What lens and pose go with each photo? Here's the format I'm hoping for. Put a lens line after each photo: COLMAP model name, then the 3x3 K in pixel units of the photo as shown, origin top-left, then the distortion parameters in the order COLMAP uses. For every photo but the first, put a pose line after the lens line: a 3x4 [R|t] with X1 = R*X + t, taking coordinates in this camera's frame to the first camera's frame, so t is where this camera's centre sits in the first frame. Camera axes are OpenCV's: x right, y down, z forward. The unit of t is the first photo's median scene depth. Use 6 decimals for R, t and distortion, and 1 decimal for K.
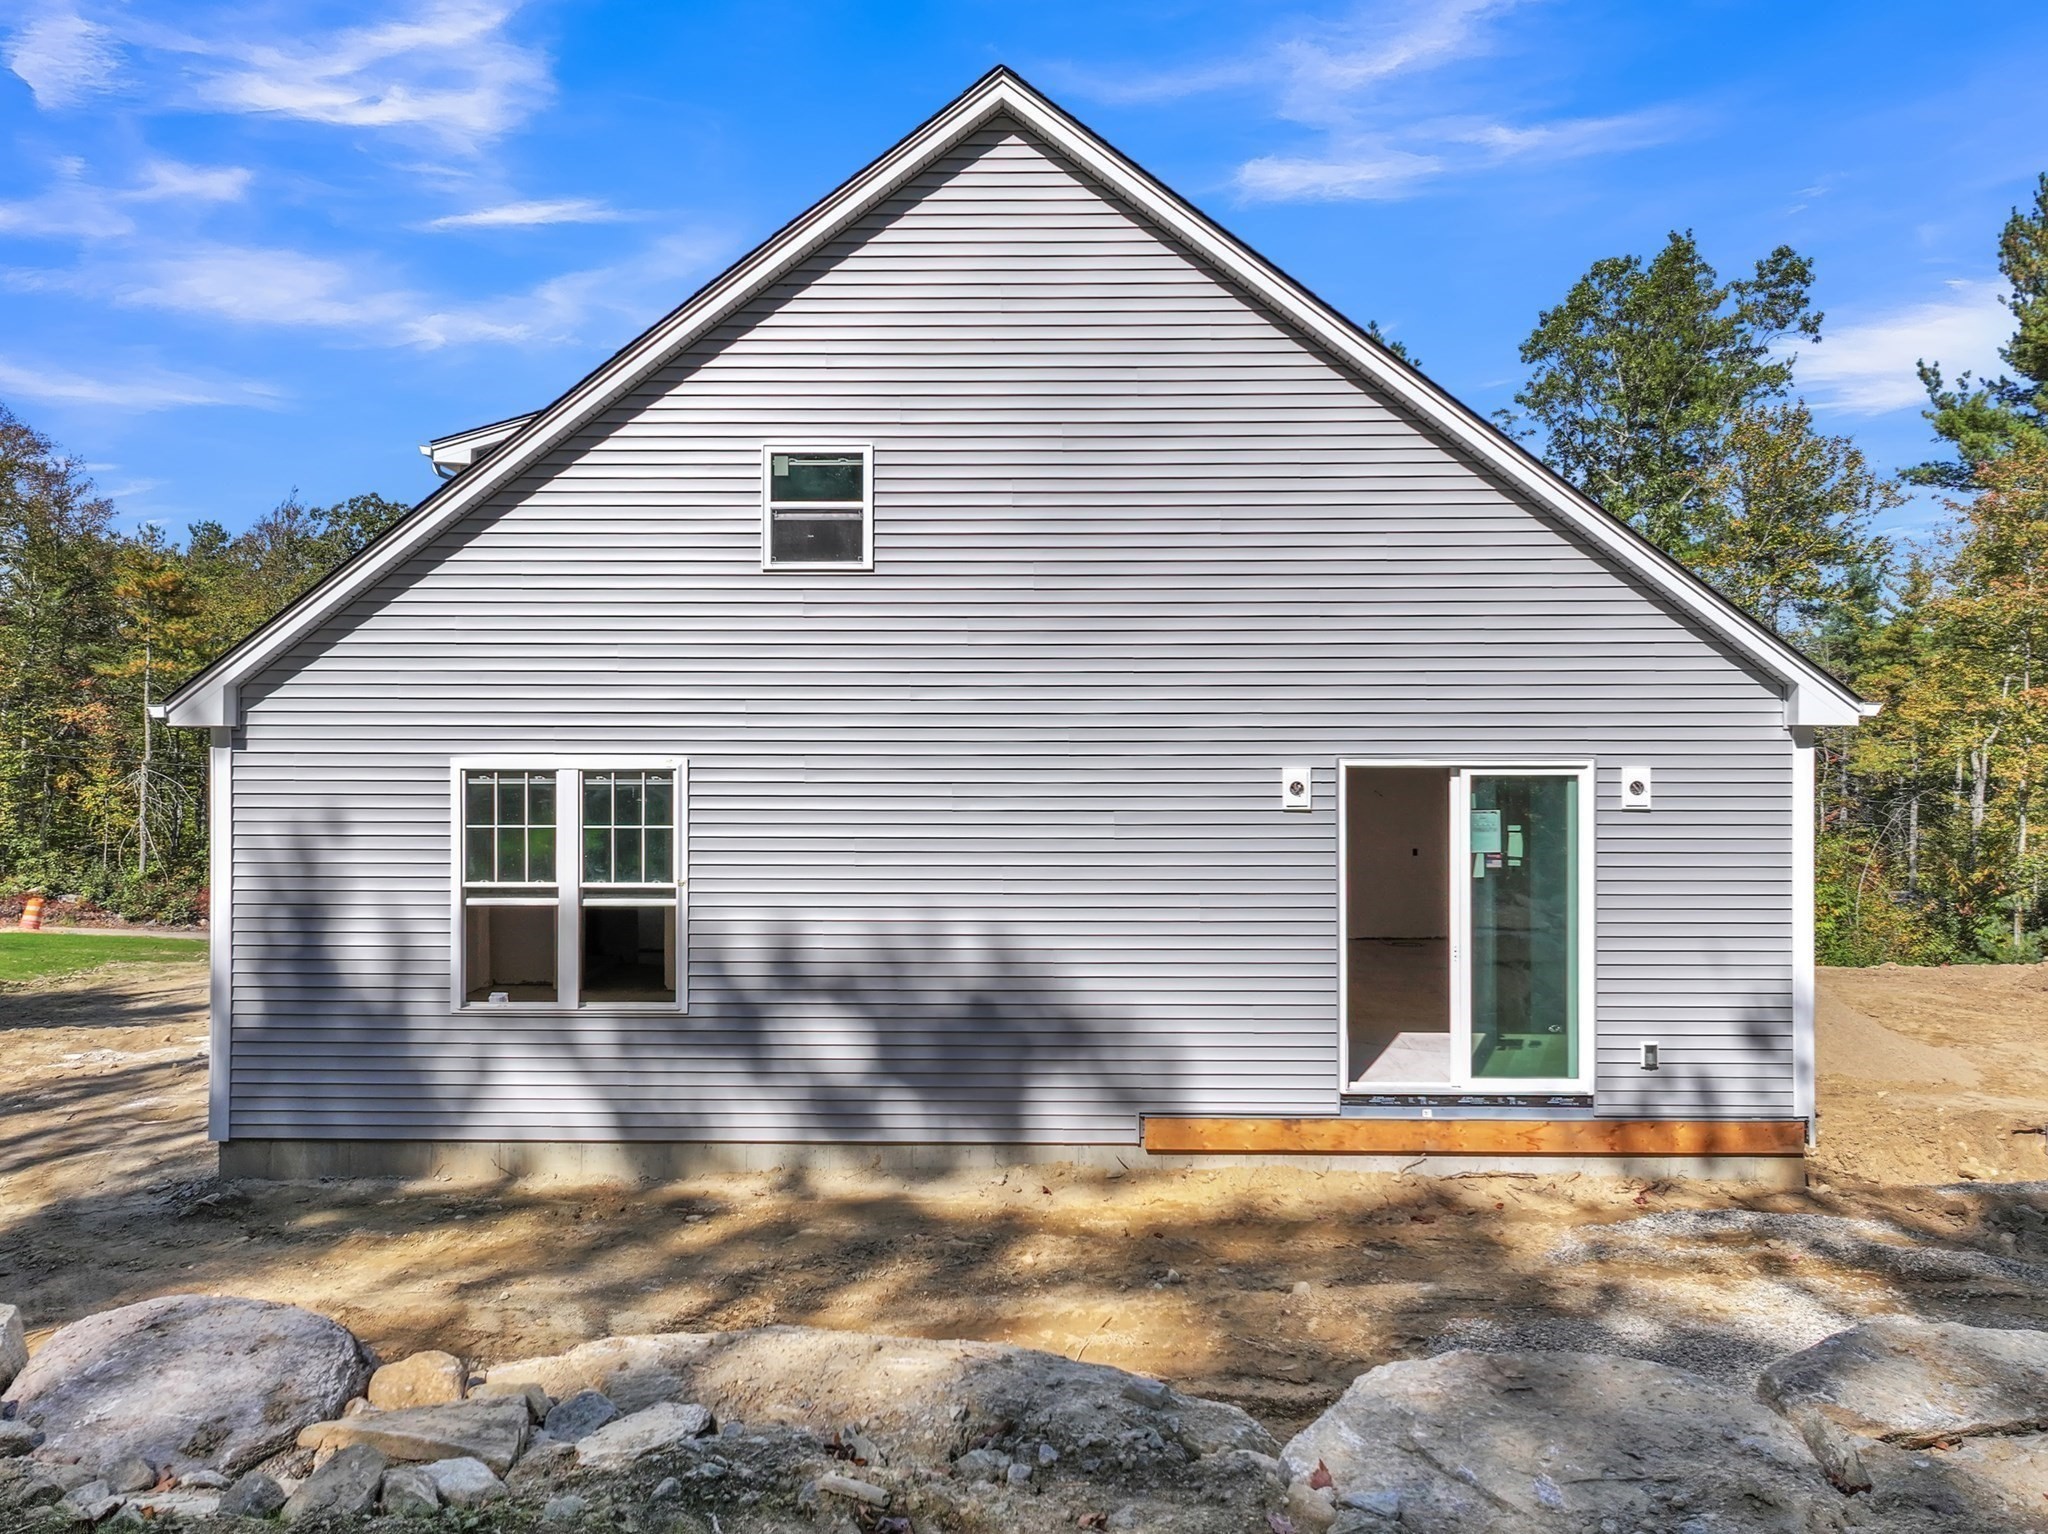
lens RADIAL K [[1465.2, 0, 1030.7], [0, 1465.2, 799.7], [0, 0, 1]] dist [0.009073, 0.000997]
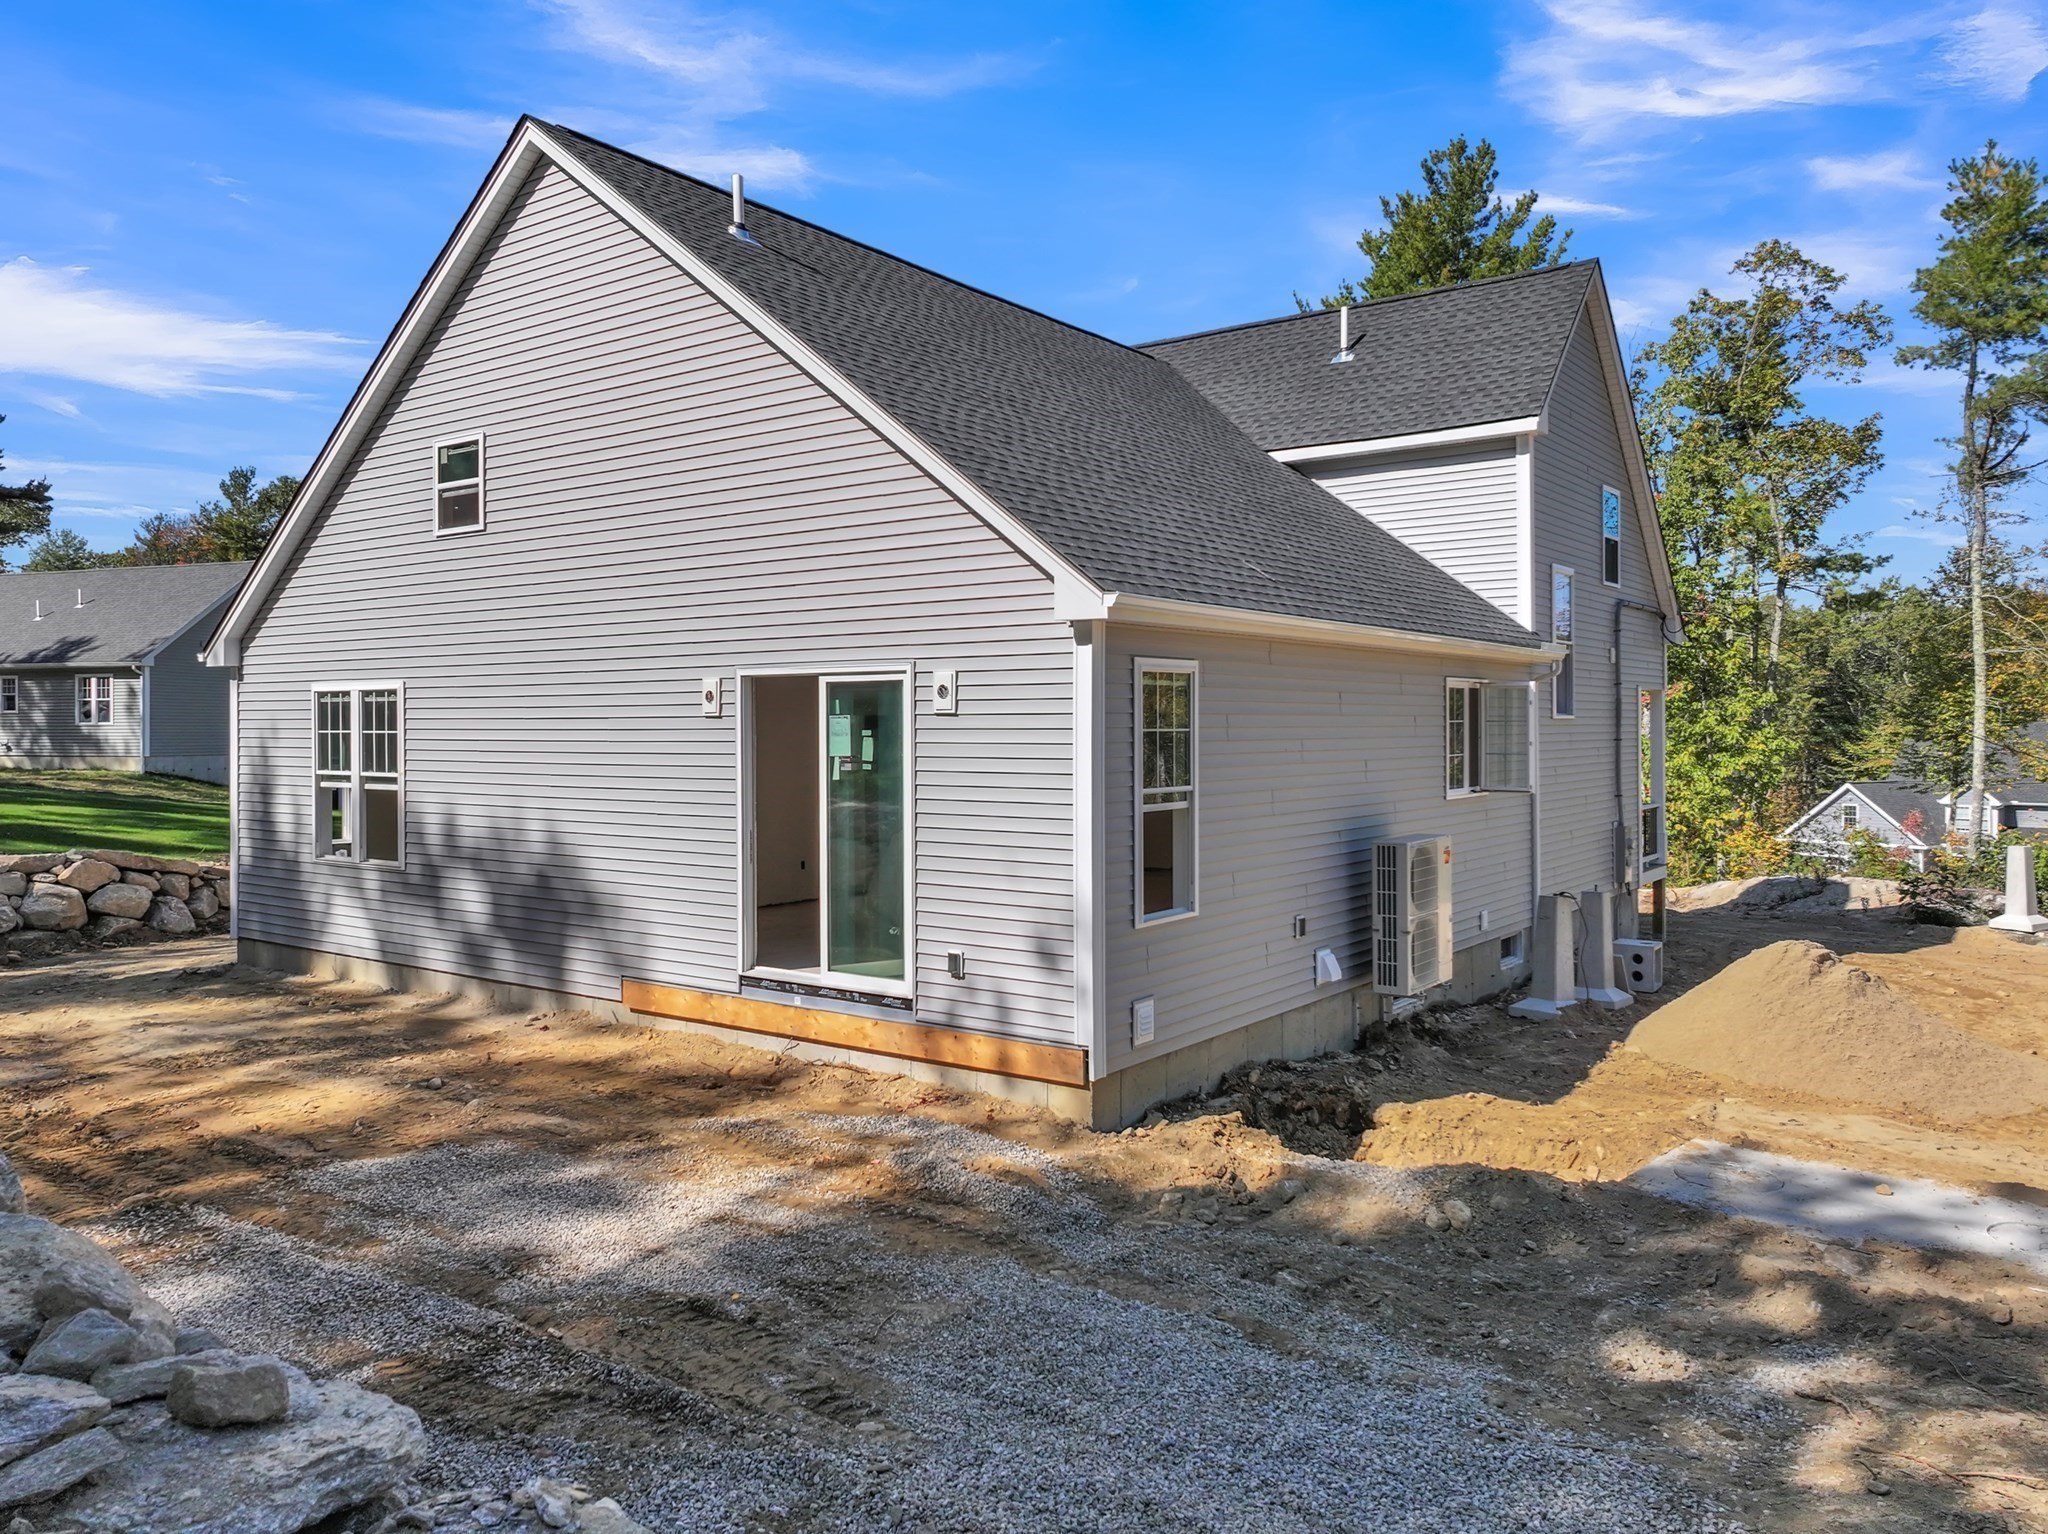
lens RADIAL K [[1472.3, 0, 1024.0], [0, 1472.3, 767.0], [0, 0, 1]] dist [0.002446, -0.000150]
pose [[0.819179, 0.013879, -0.573370, 1.013971], [-0.011670, 0.999904, 0.007530, 0.034222], [0.573419, 0.000523, 0.819262, 0.218795]]
